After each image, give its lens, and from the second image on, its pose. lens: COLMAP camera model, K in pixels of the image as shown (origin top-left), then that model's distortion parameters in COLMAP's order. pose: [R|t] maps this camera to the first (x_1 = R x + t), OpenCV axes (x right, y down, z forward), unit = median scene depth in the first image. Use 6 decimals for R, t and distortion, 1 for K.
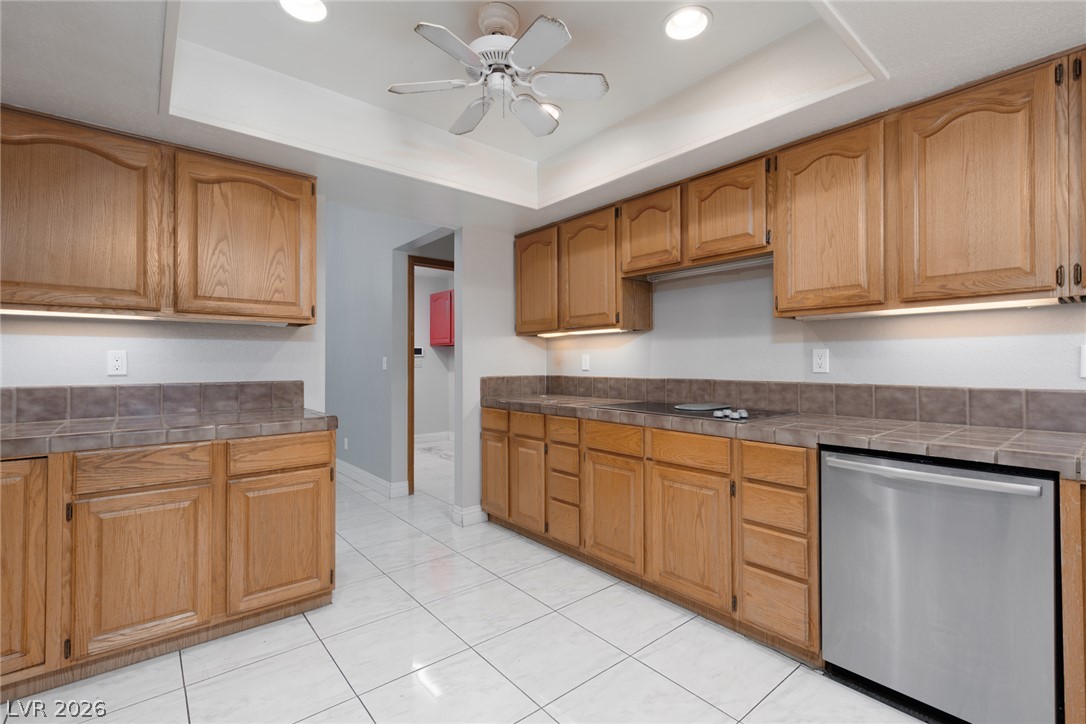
lens RADIAL K [[484.1, 0, 544.6], [0, 484.1, 359.3], [0, 0, 1]] dist [0.009740, -0.002026]
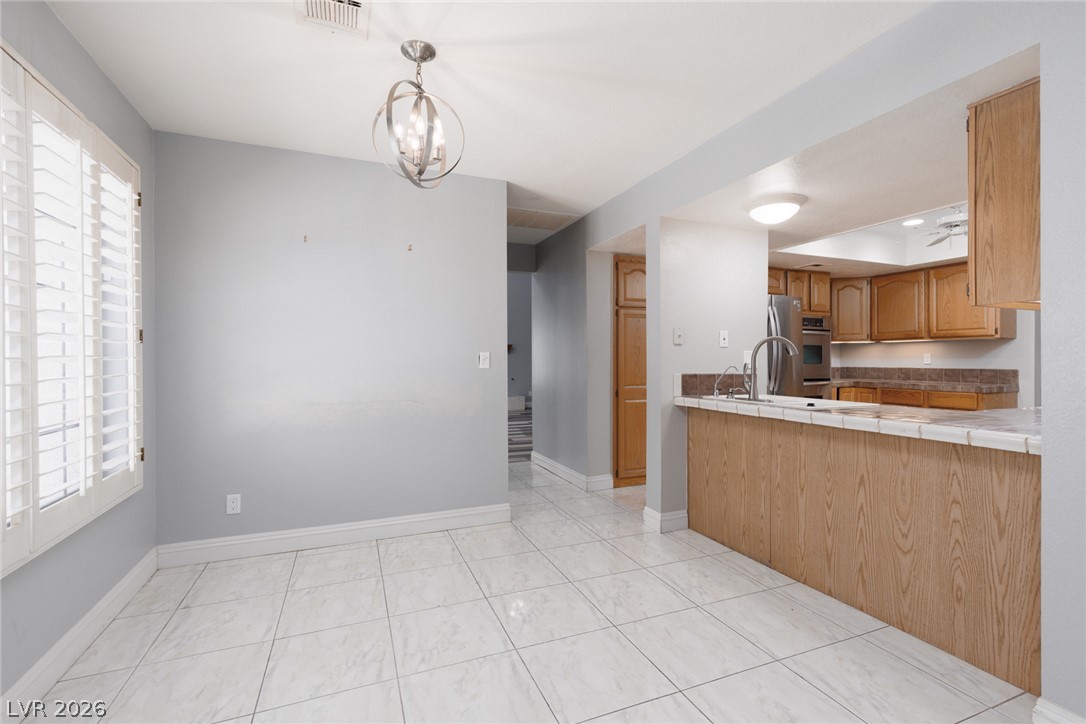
lens RADIAL K [[484.1, 0, 546.9], [0, 484.1, 363.7], [0, 0, 1]] dist [0.009740, -0.002026]
pose [[-0.304014, 0.011559, -0.952597, 1.584747], [0.005709, 0.999931, 0.010311, -0.003223], [0.952650, -0.002304, -0.304059, -0.052460]]
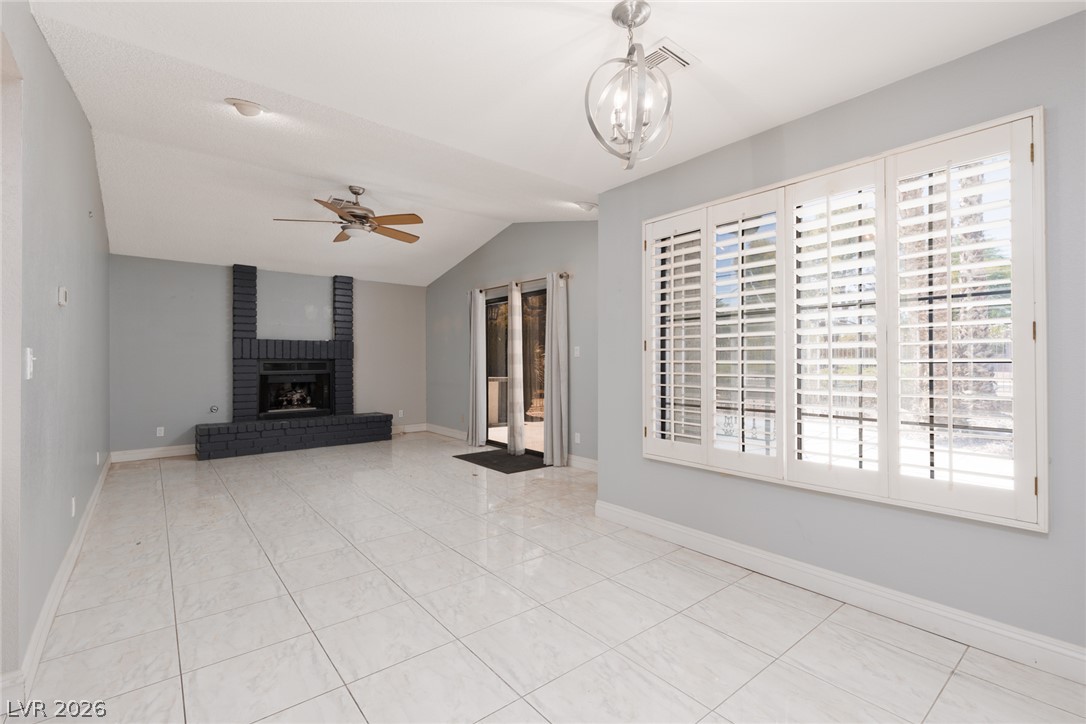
lens RADIAL K [[484.1, 0, 542.7], [0, 484.1, 359.5], [0, 0, 1]] dist [0.009740, -0.002026]
pose [[0.020684, 0.009306, 0.999743, 0.362212], [-0.002014, 0.999955, -0.009266, 0.001253], [-0.999784, -0.001822, 0.020702, -0.338979]]
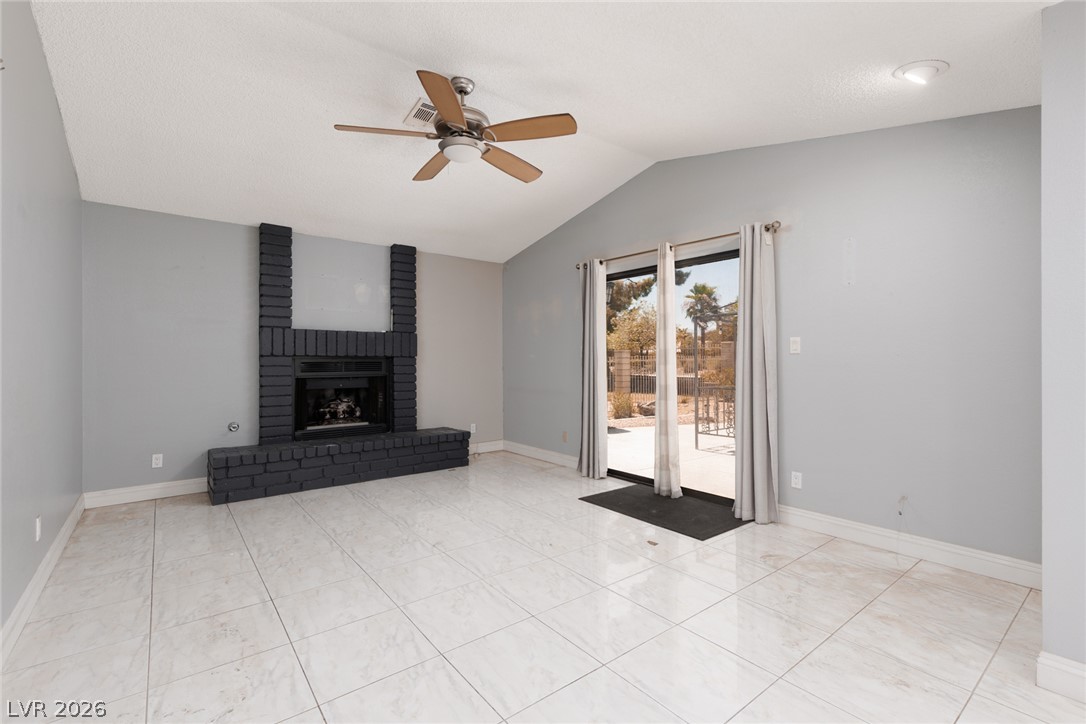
lens RADIAL K [[484.1, 0, 545.0], [0, 484.1, 359.6], [0, 0, 1]] dist [0.009740, -0.002026]
pose [[0.033350, 0.007276, 0.999417, 1.006685], [-0.003122, 0.999969, -0.007176, 0.000371], [-0.999439, -0.002881, 0.033372, 0.143210]]
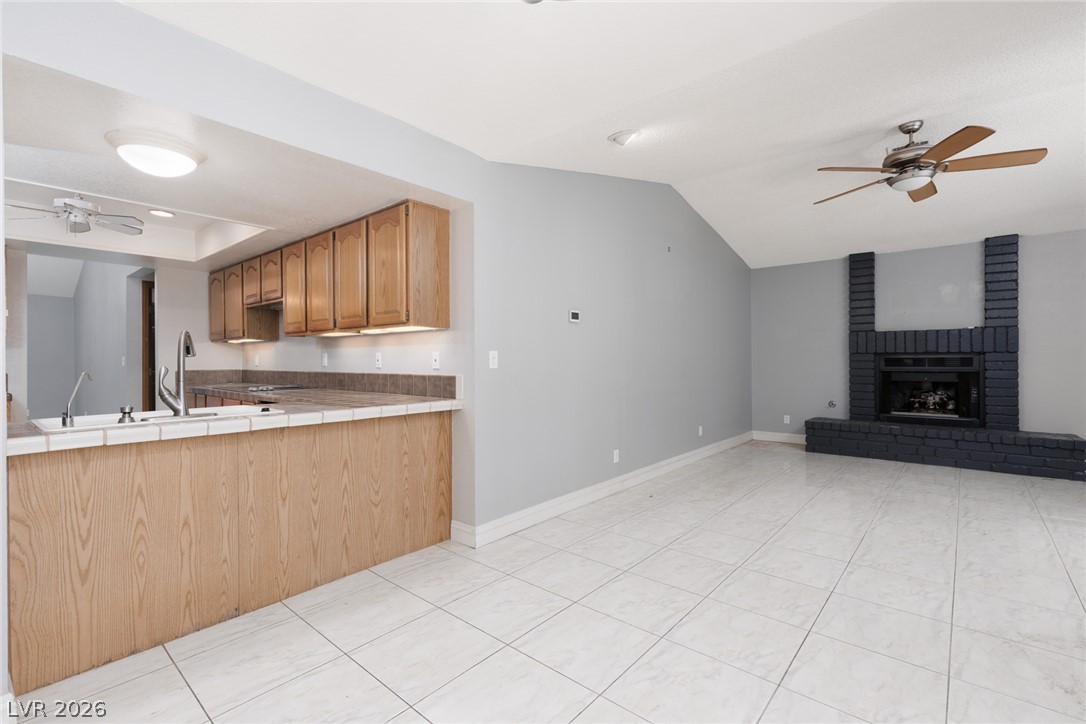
lens RADIAL K [[484.1, 0, 552.4], [0, 484.1, 361.6], [0, 0, 1]] dist [0.009740, -0.002026]
pose [[0.986391, -0.002009, 0.164406, 0.921864], [0.000495, 0.999957, 0.009249, -0.004852], [-0.164418, -0.009042, 0.986349, -0.768659]]
